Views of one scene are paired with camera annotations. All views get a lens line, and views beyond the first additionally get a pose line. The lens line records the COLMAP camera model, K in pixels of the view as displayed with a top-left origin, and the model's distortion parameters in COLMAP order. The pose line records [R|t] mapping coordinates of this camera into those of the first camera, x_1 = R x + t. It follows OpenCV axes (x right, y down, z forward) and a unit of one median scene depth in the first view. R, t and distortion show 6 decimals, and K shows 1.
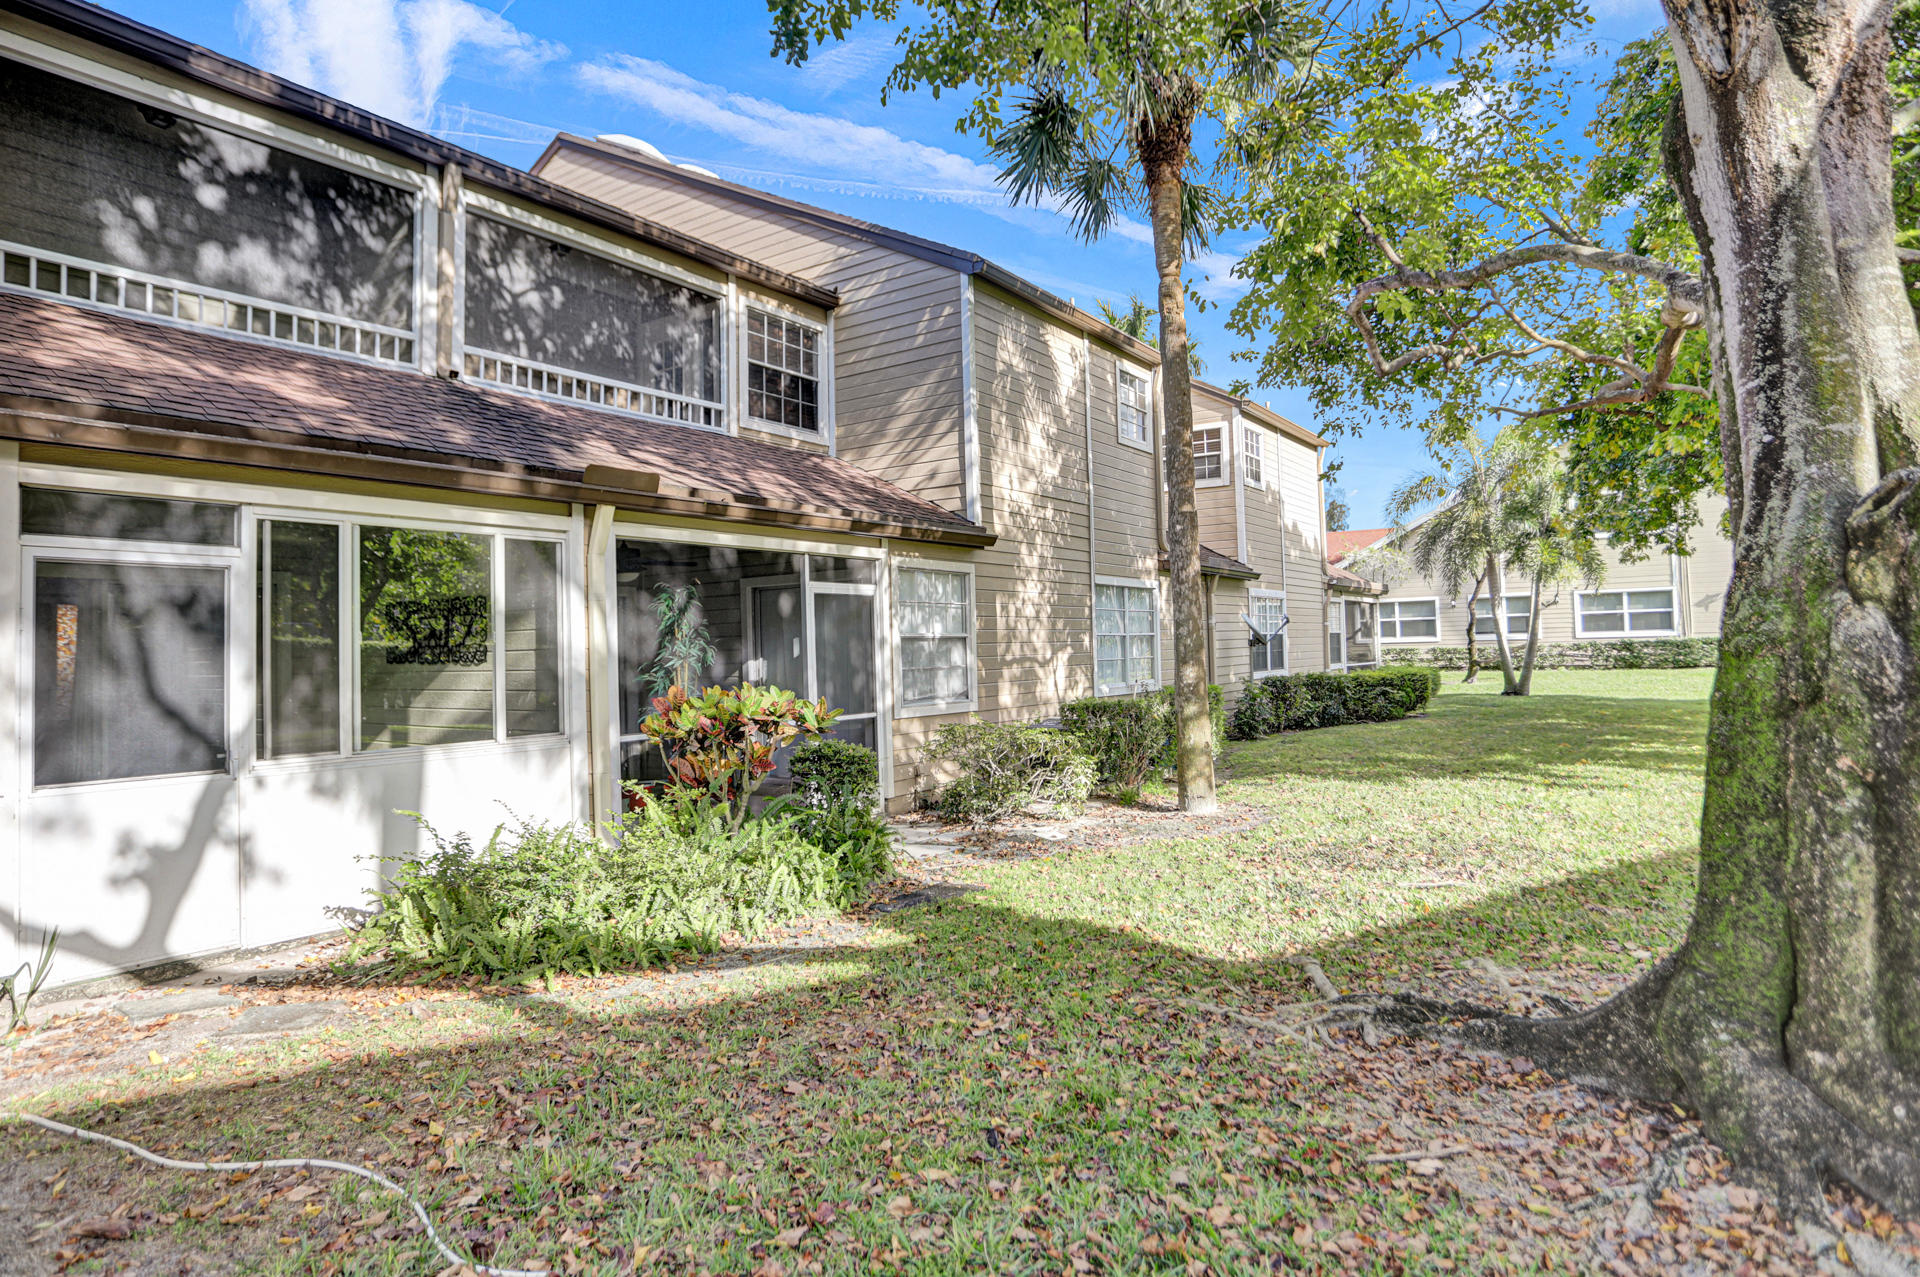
lens RADIAL K [[1042.0, 0, 986.0], [0, 1042.0, 610.4], [0, 0, 1]] dist [-0.068628, 0.037495]
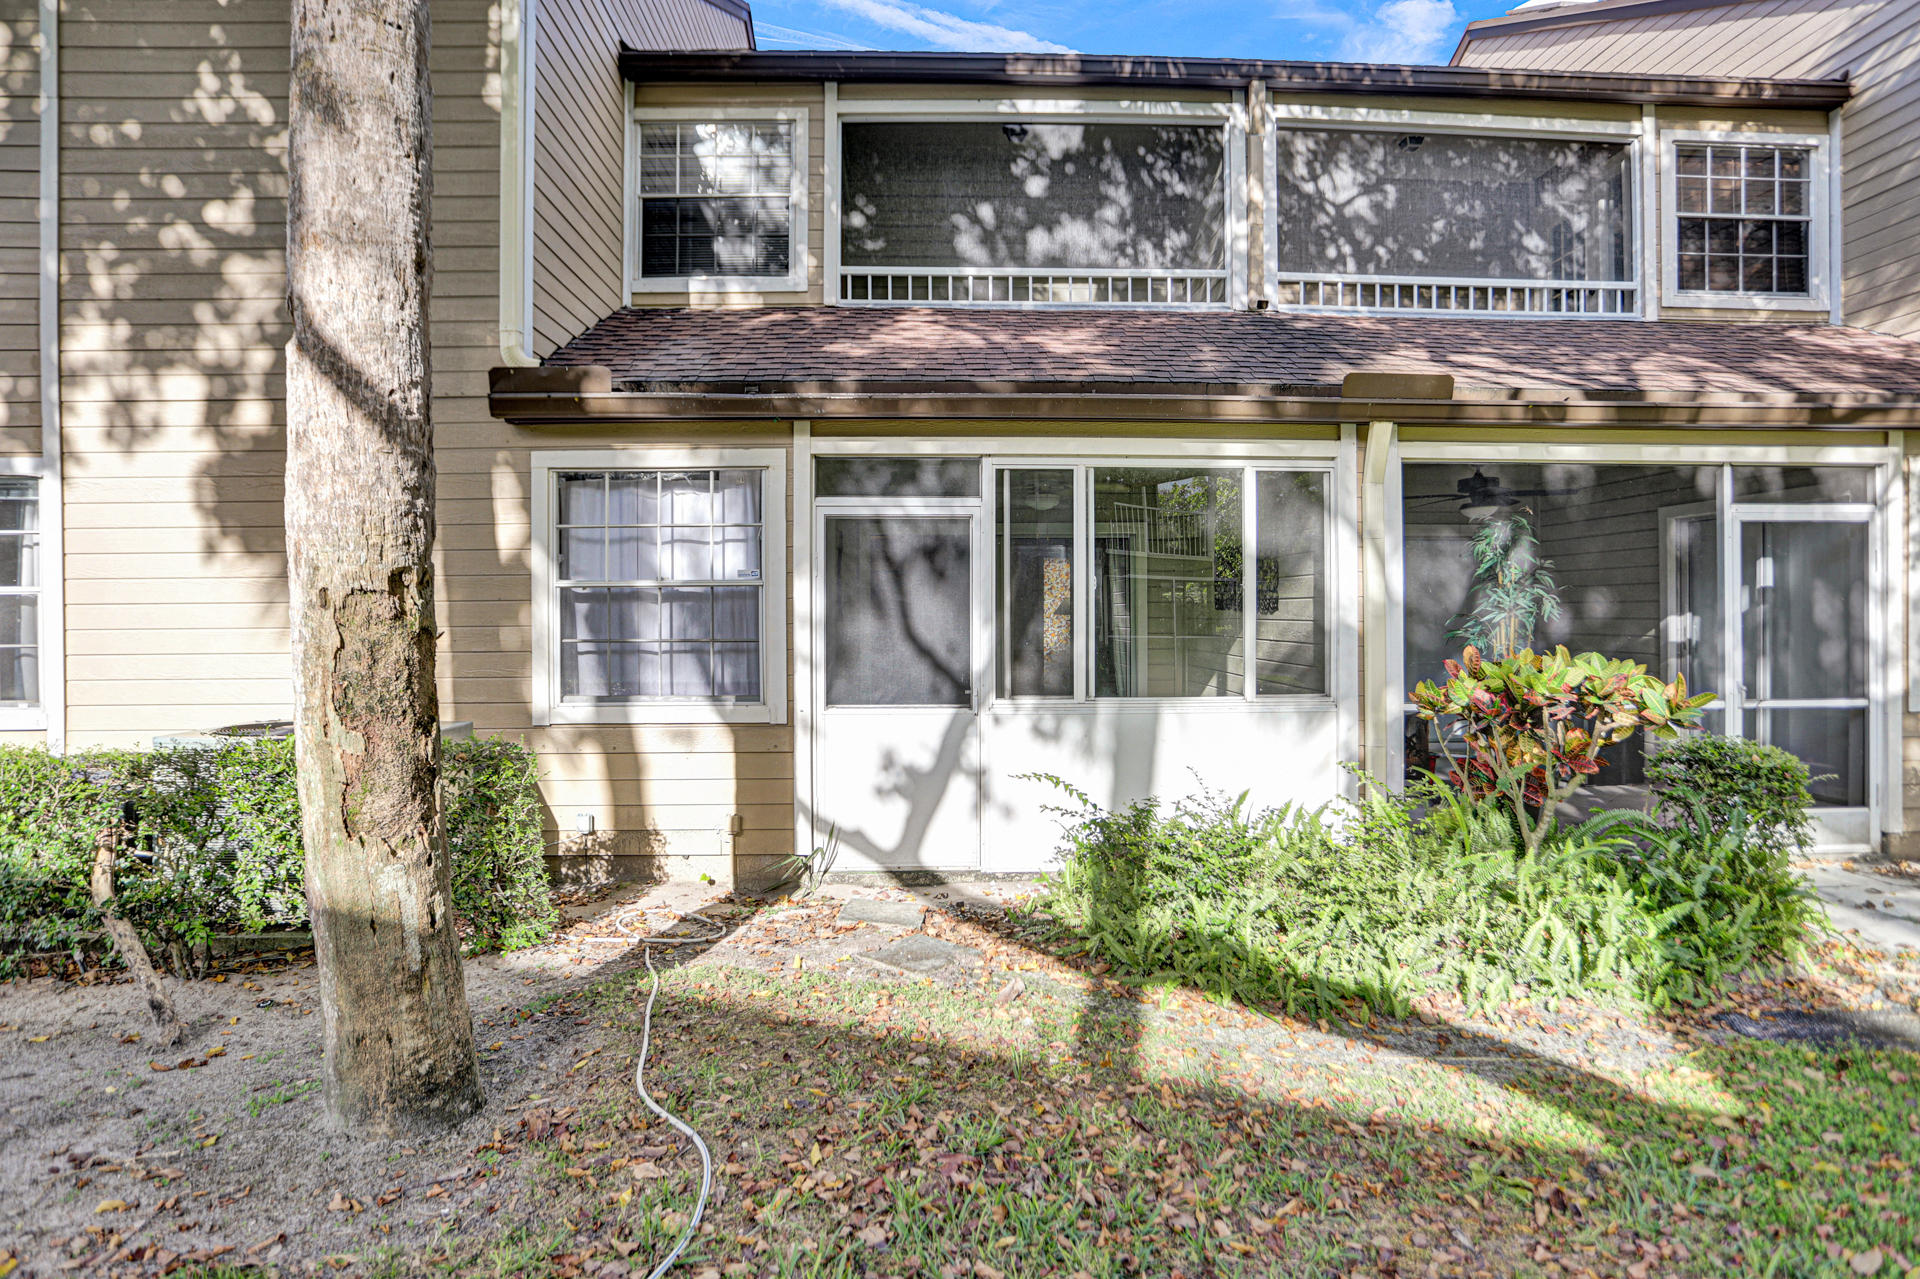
lens RADIAL K [[1015.0, 0, 952.4], [0, 1015.0, 614.9], [0, 0, 1]] dist [-0.068552, 0.035129]
pose [[0.587157, 0.025666, -0.809066, 0.070616], [0.018597, 0.998806, 0.045182, 0.007944], [0.809260, -0.041575, 0.585978, 0.228126]]
